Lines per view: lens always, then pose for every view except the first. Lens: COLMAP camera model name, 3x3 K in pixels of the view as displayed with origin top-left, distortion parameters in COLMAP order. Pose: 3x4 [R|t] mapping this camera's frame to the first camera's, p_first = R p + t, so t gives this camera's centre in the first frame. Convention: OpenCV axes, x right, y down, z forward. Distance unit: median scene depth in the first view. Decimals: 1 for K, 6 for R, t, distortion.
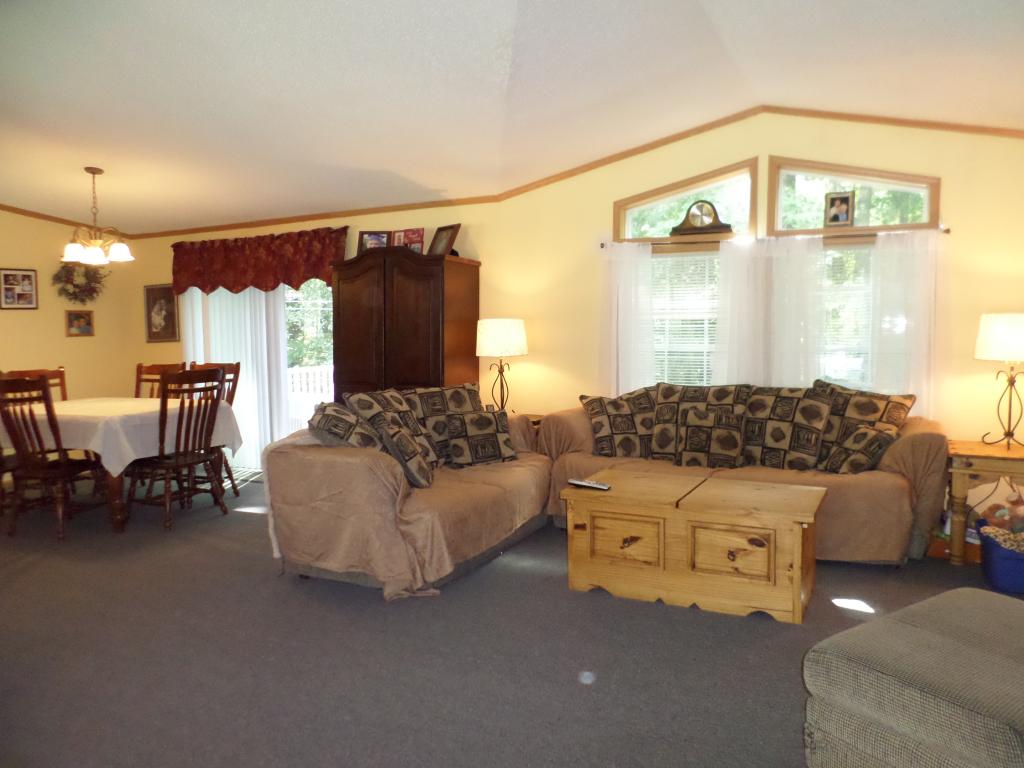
lens RADIAL K [[785.0, 0, 488.8], [0, 785.0, 389.5], [0, 0, 1]] dist [-0.014472, -0.012303]
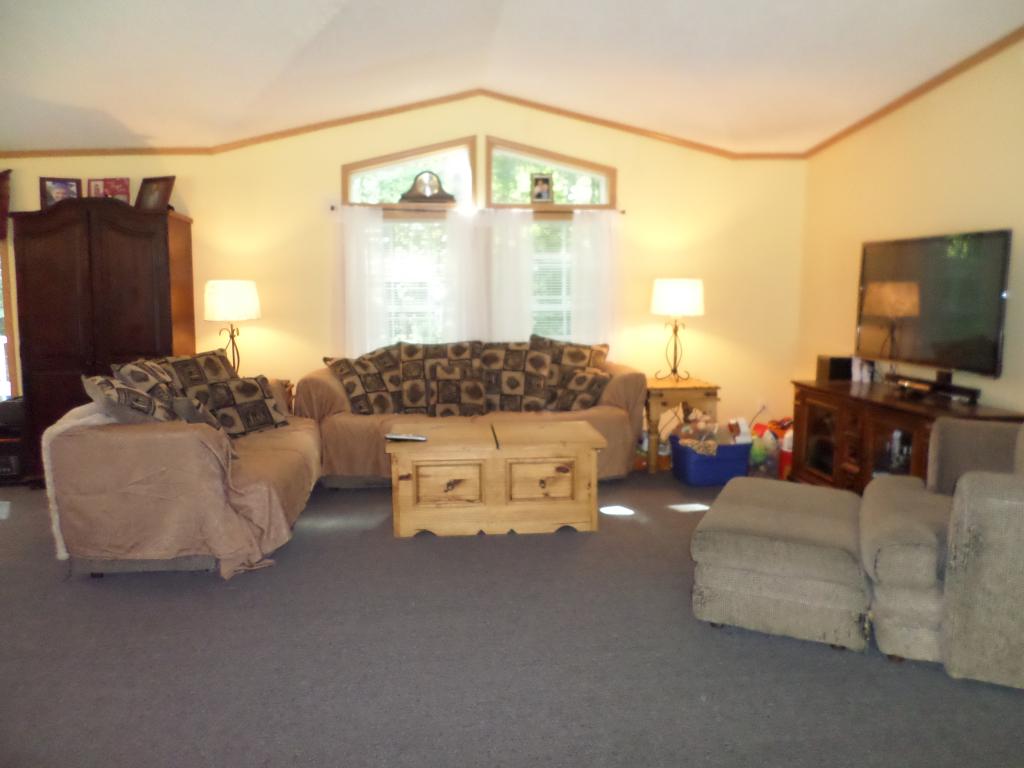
lens RADIAL K [[785.0, 0, 498.9], [0, 785.0, 396.1], [0, 0, 1]] dist [-0.014472, -0.012303]
pose [[0.851181, -0.070285, 0.520145, -0.214142], [0.042901, 0.996994, 0.064514, 0.001410], [-0.523116, -0.032598, 0.851638, 0.020575]]
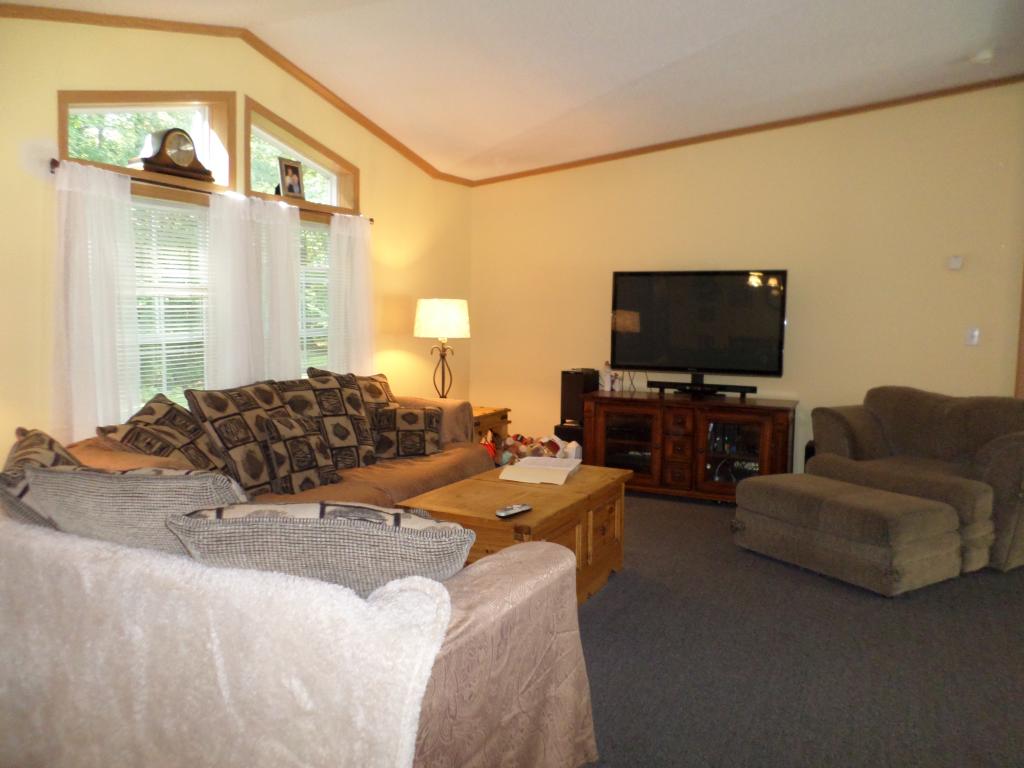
lens RADIAL K [[785.0, 0, 514.1], [0, 785.0, 370.1], [0, 0, 1]] dist [-0.014472, -0.012303]
pose [[-0.014614, -0.066897, 0.997653, -0.427282], [0.075372, 0.994847, 0.067812, -0.046976], [-0.997048, 0.076186, -0.009496, 0.687506]]
